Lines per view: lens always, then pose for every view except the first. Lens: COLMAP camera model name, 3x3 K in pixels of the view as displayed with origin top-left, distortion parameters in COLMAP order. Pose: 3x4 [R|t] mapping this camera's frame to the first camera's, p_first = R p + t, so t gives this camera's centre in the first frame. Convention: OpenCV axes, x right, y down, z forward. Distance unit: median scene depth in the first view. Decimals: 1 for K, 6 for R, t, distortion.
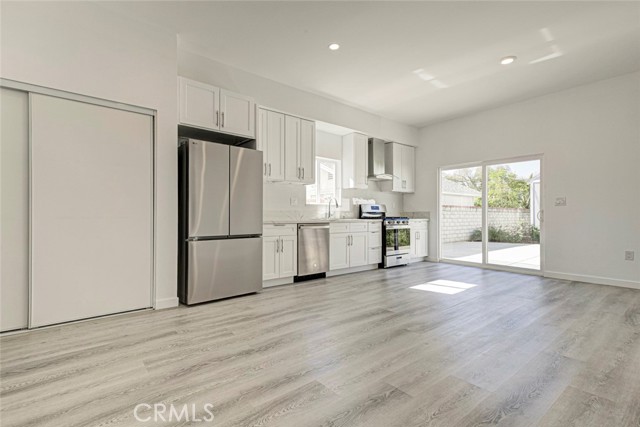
lens RADIAL K [[299.3, 0, 313.4], [0, 299.3, 215.7], [0, 0, 1]] dist [0.011435, -0.002923]
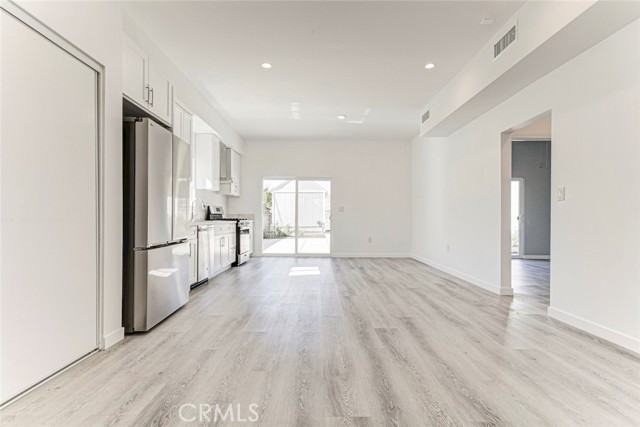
lens RADIAL K [[299.3, 0, 323.7], [0, 299.3, 218.0], [0, 0, 1]] dist [0.011435, -0.002923]
pose [[0.615035, 0.002591, 0.788495, -0.495860], [-0.004243, 0.999991, 0.000024, 0.001043], [-0.788488, -0.003360, 0.615041, 0.105855]]
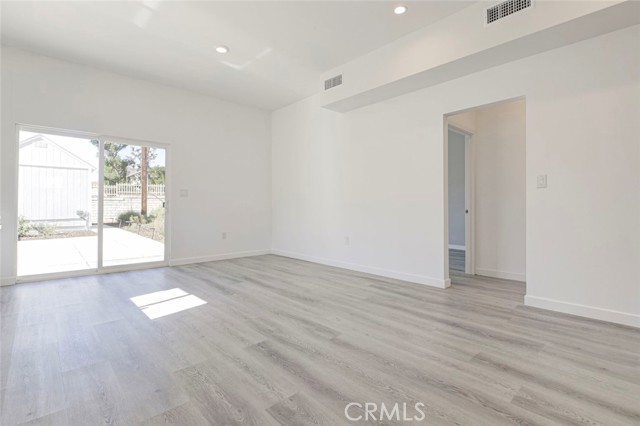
lens RADIAL K [[299.3, 0, 325.1], [0, 299.3, 207.6], [0, 0, 1]] dist [0.011435, -0.002923]
pose [[-0.073199, -0.004343, 0.997308, -0.295059], [-0.000549, 0.999991, 0.004315, 0.000436], [-0.997317, -0.000232, -0.073201, 0.590323]]
